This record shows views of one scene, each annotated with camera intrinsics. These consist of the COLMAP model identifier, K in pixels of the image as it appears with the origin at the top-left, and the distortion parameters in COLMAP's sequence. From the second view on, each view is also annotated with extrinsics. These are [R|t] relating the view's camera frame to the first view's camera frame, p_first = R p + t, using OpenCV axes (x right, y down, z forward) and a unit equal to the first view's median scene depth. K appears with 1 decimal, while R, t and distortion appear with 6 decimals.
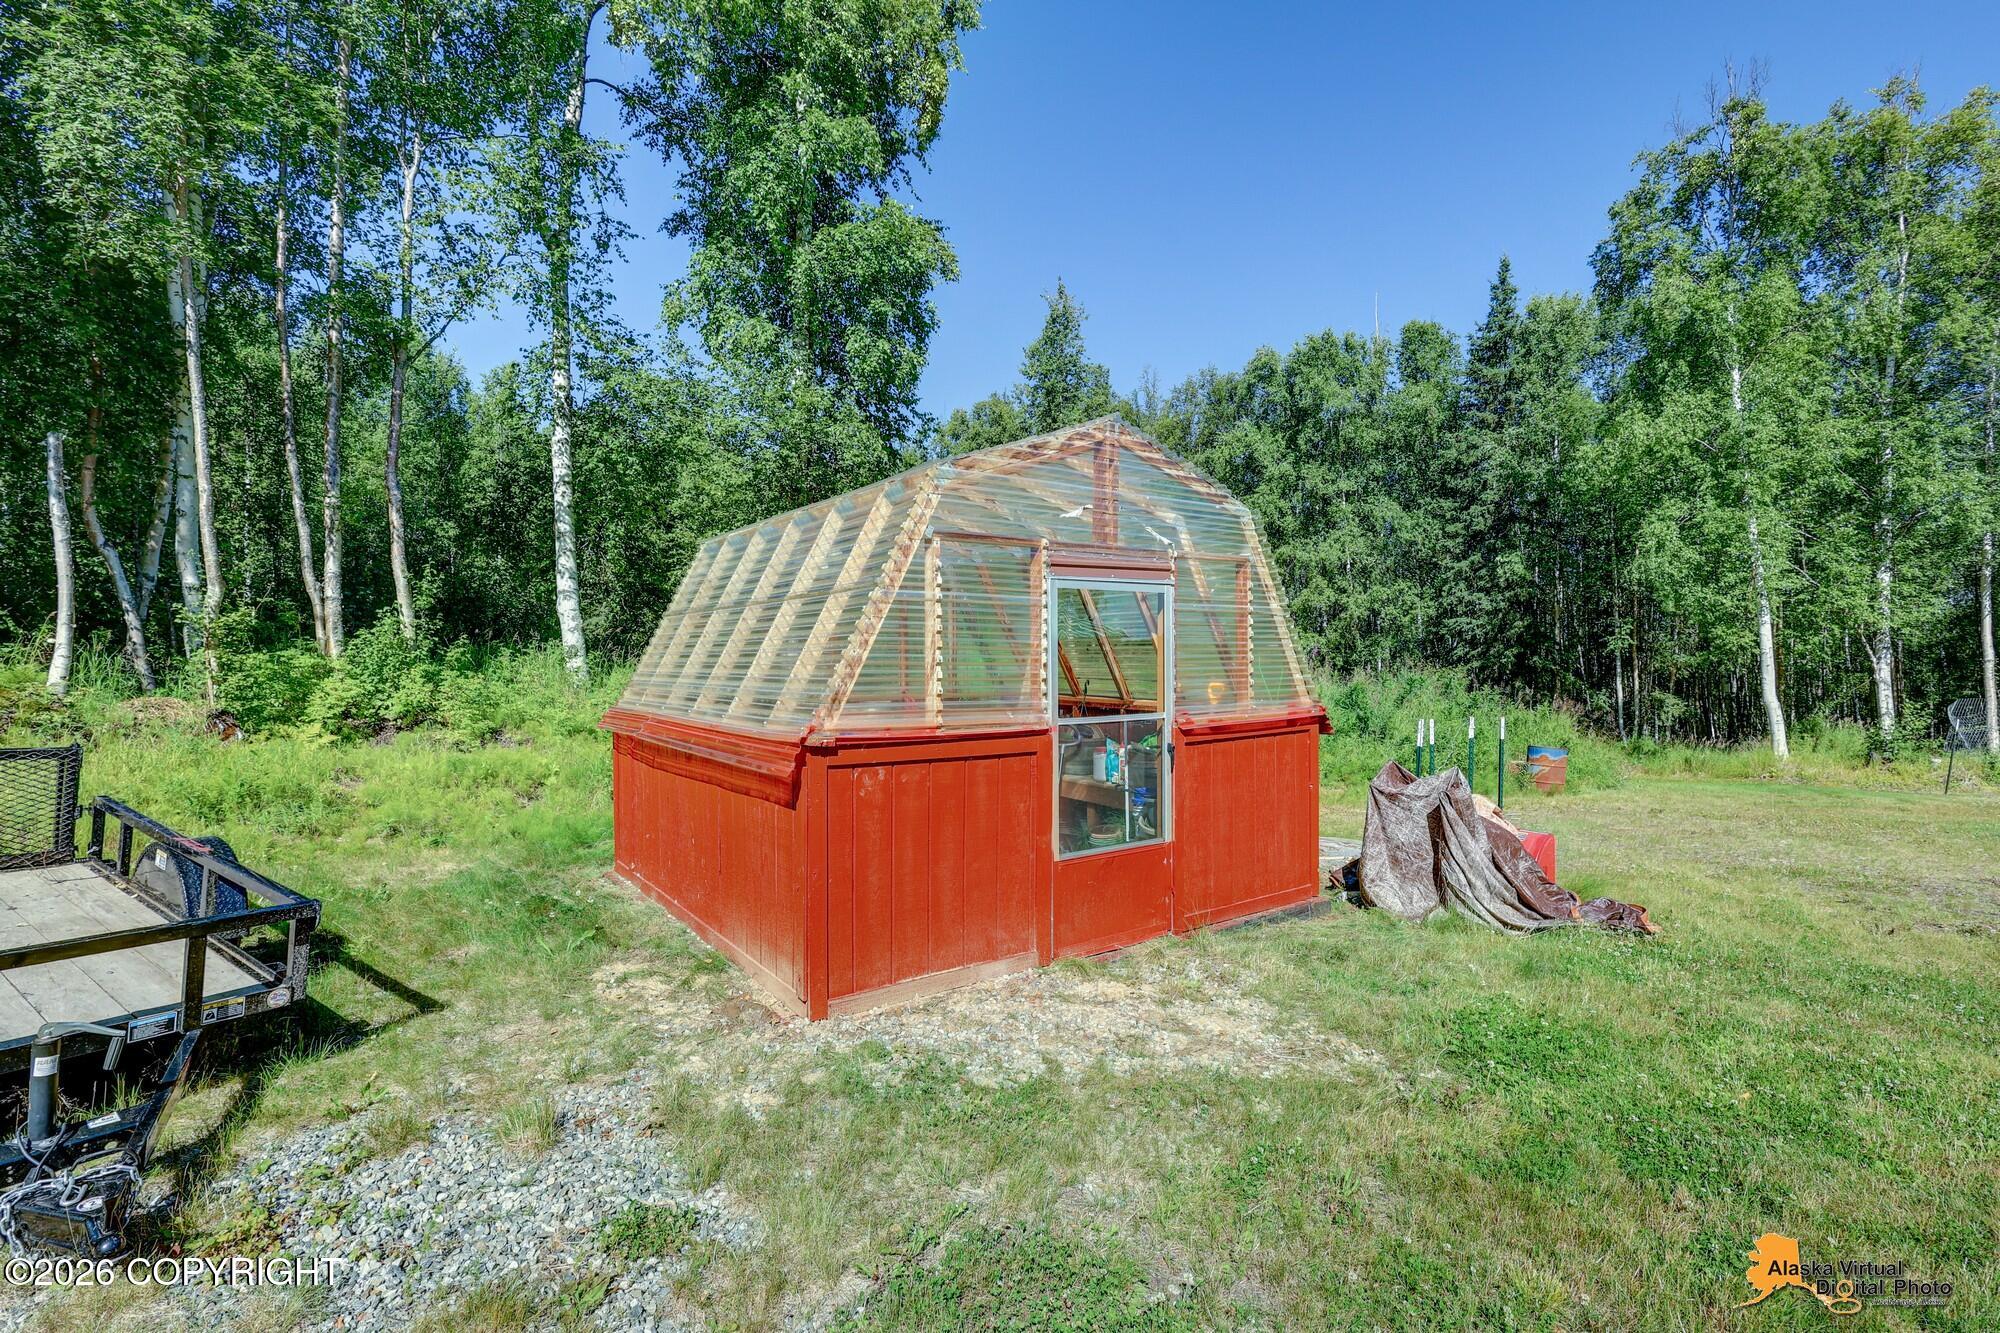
lens RADIAL K [[933.1, 0, 999.3], [0, 933.1, 658.2], [0, 0, 1]] dist [0.001751, 0.000140]
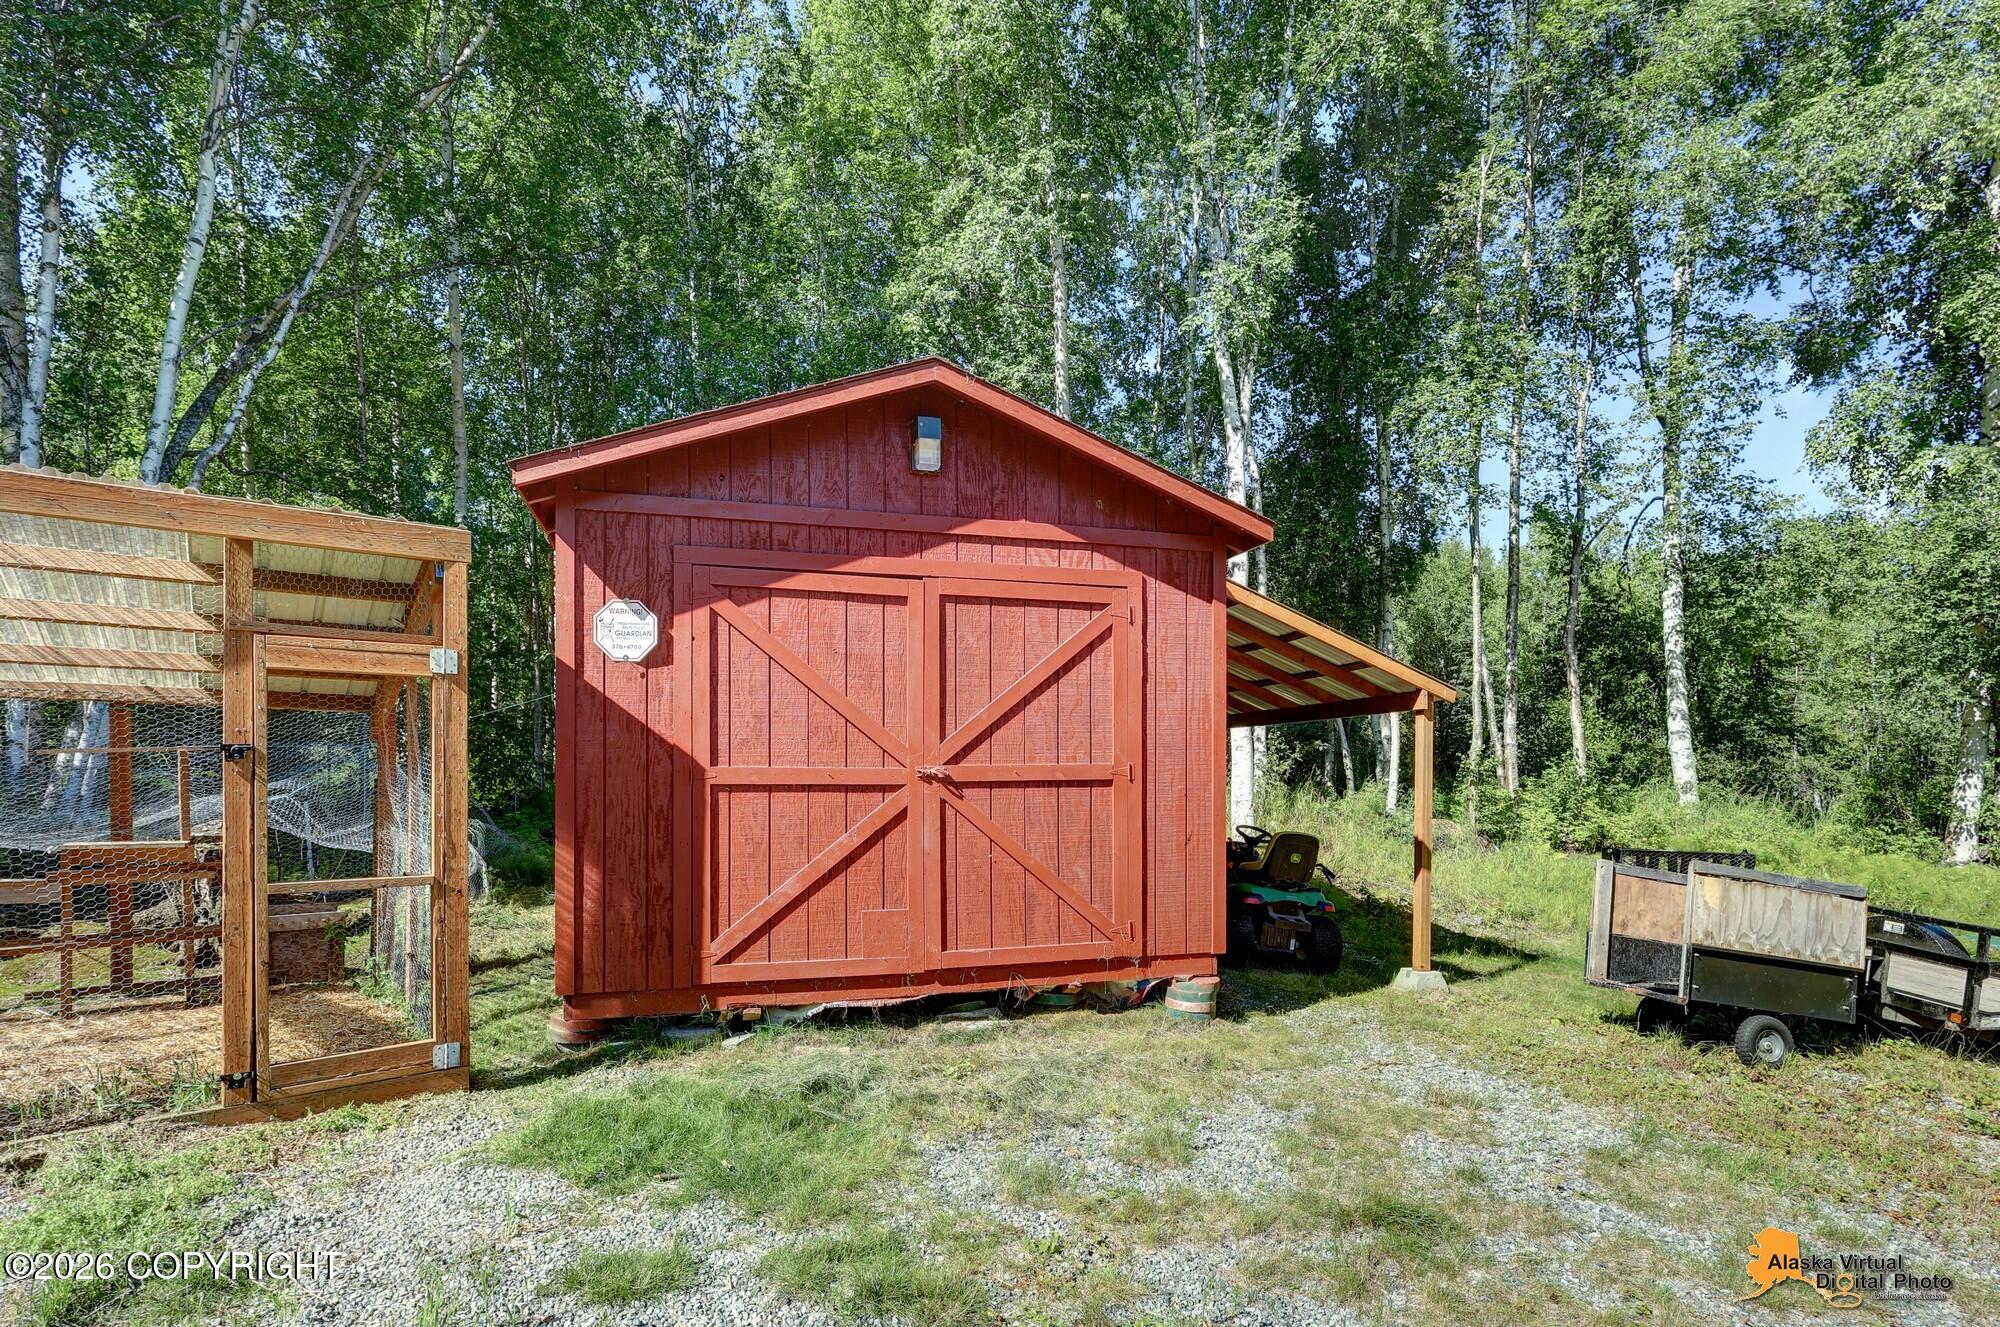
lens RADIAL K [[980.0, 0, 1003.3], [0, 980.0, 780.2], [0, 0, 1]] dist [-0.002130, 0.000835]
pose [[0.728918, 0.002509, -0.684597, -0.102214], [-0.007556, 0.999962, -0.004381, -0.001702], [0.684560, 0.008367, 0.728909, -0.149501]]
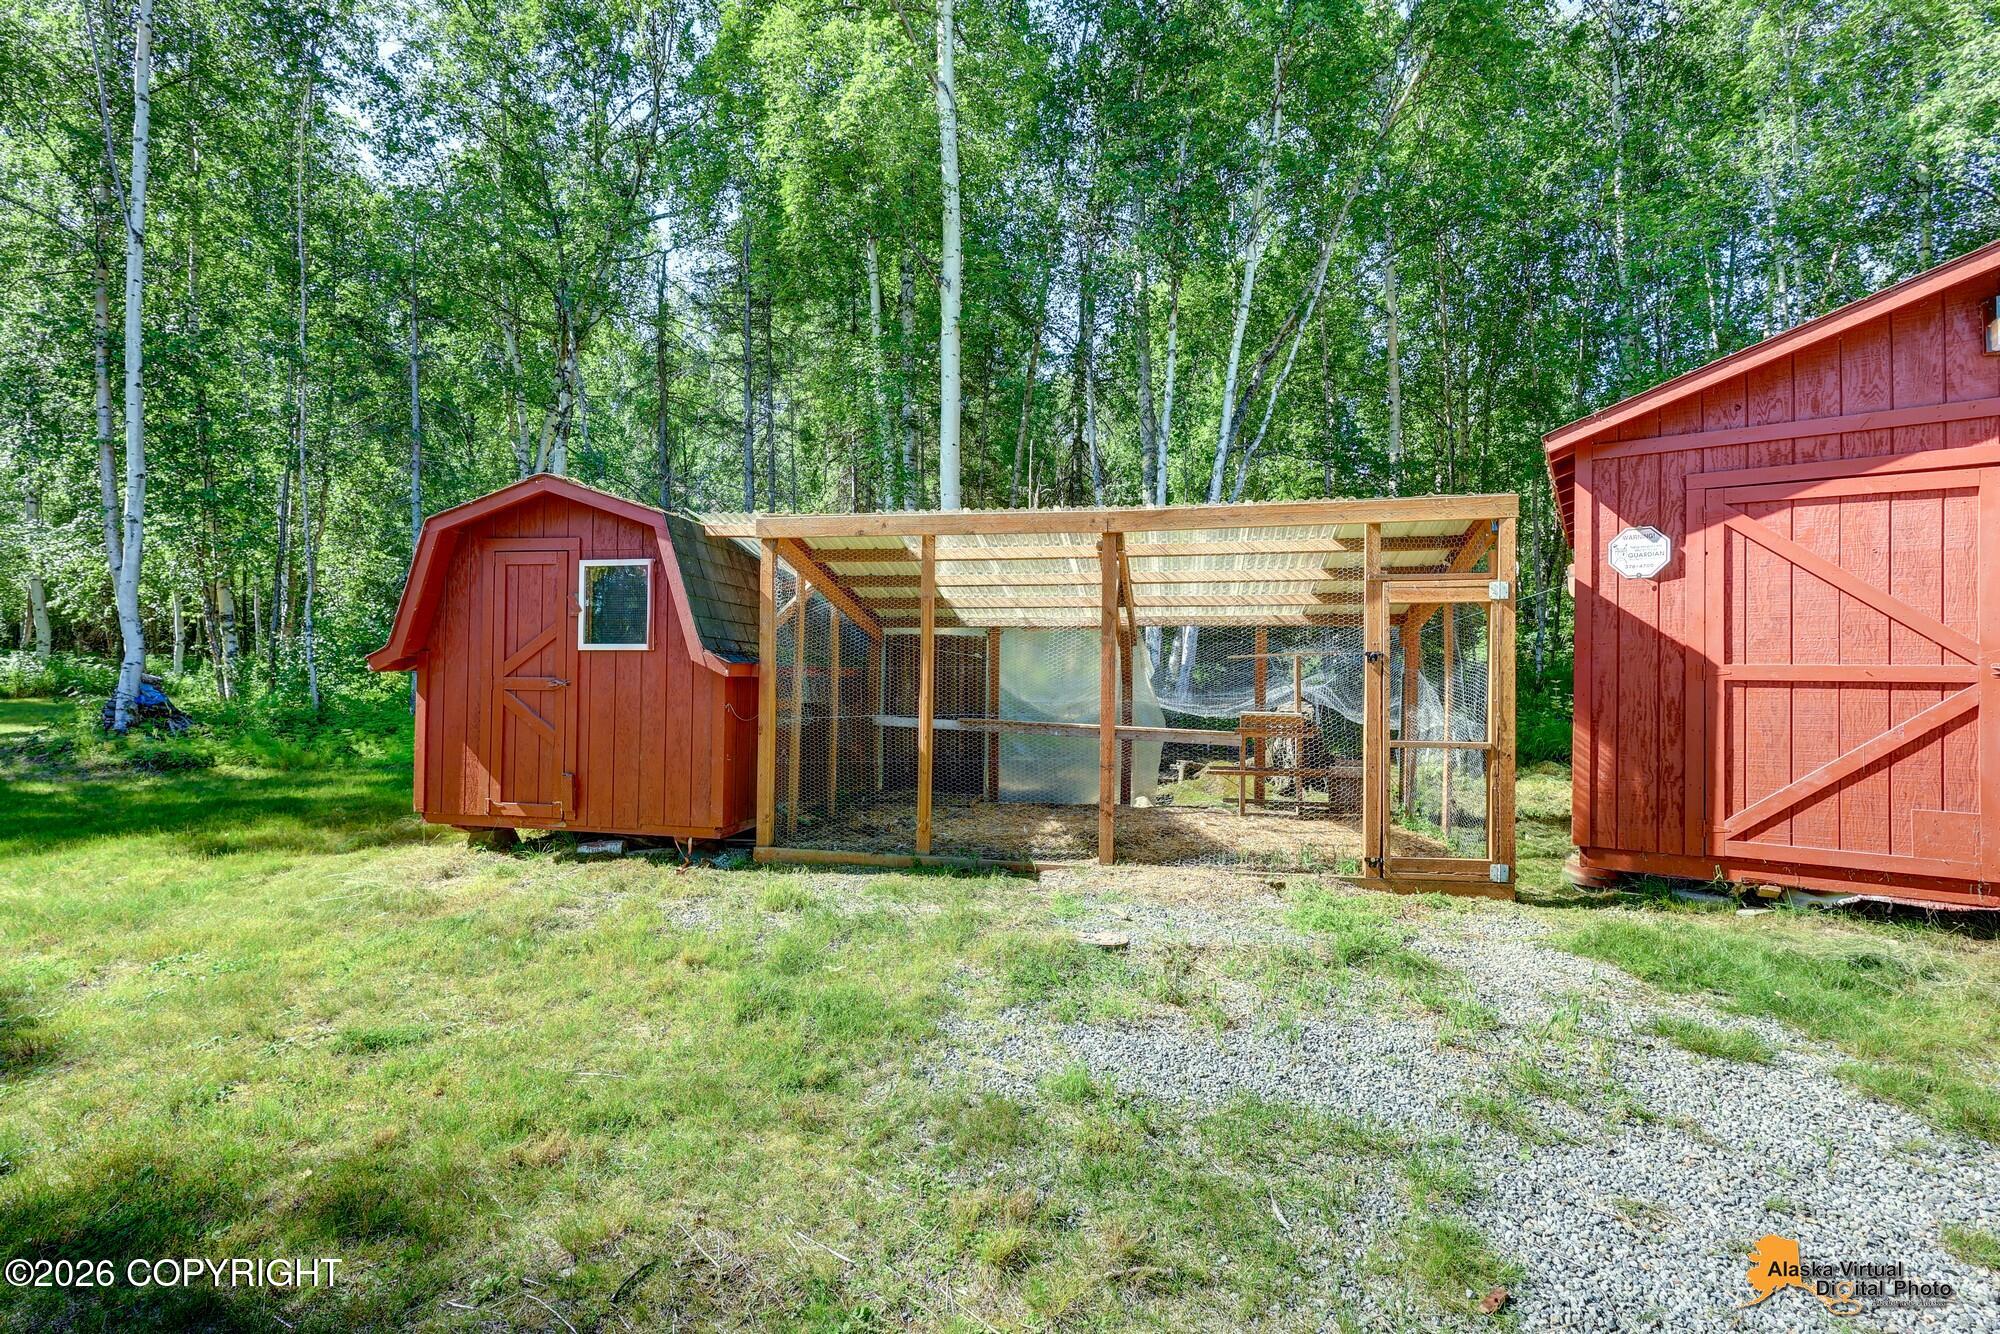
lens RADIAL K [[933.1, 0, 959.8], [0, 933.1, 665.9], [0, 0, 1]] dist [0.001751, 0.000140]
pose [[-0.069561, -0.005742, -0.997561, -0.068541], [-0.014702, 0.999881, -0.004730, -0.001159], [0.997469, 0.014337, -0.069637, -0.189650]]
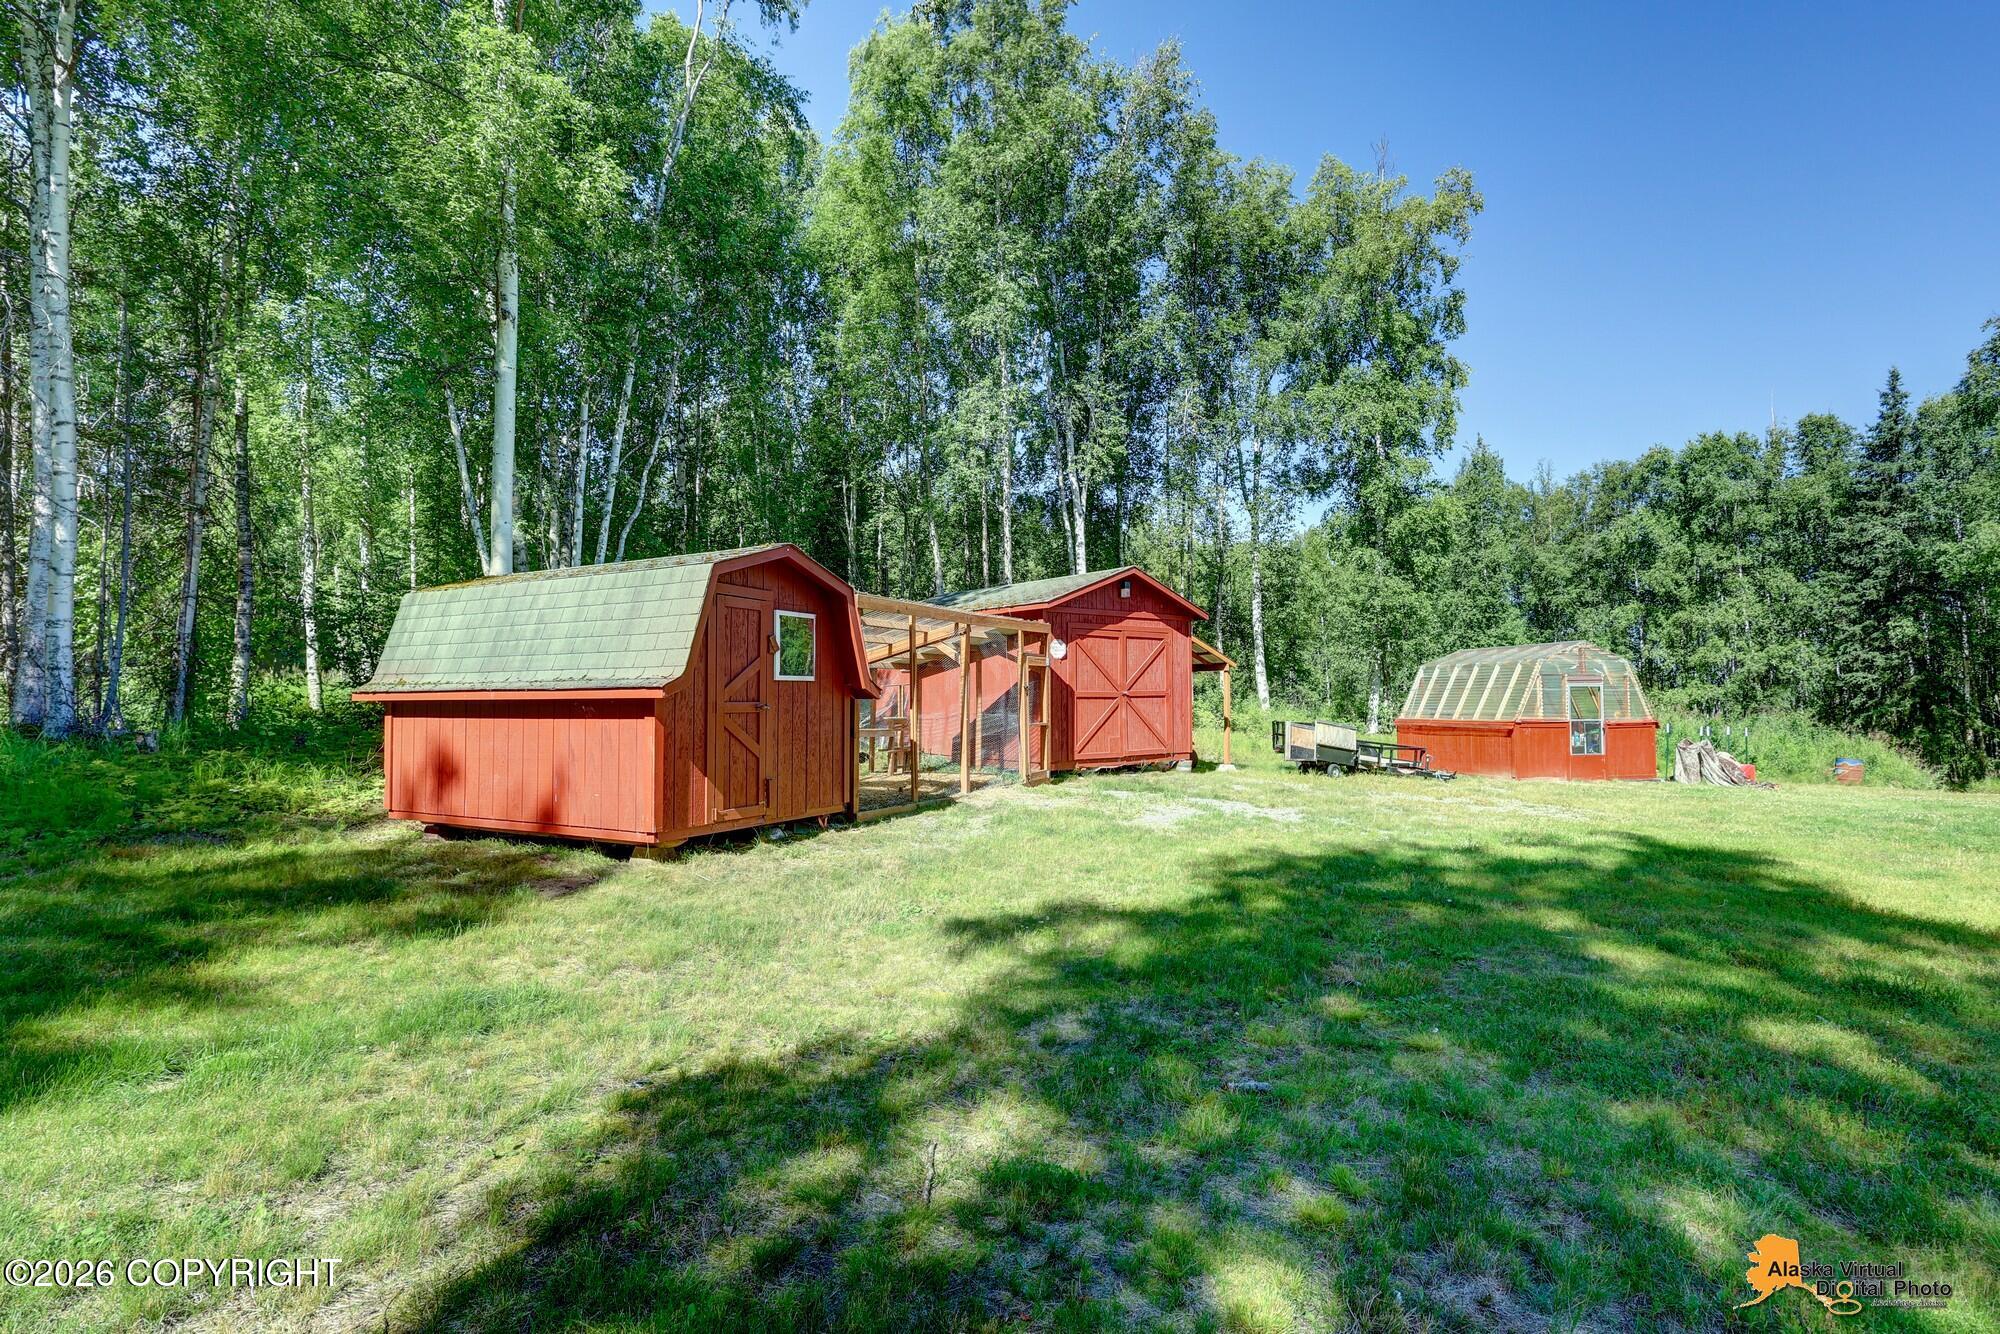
lens RADIAL K [[933.1, 0, 987.7], [0, 933.1, 667.0], [0, 0, 1]] dist [0.001751, 0.000140]
pose [[0.935143, -0.008532, -0.354166, -0.115862], [-0.005532, 0.999236, -0.038681, 0.001608], [0.354226, 0.038132, 0.934382, -0.491862]]
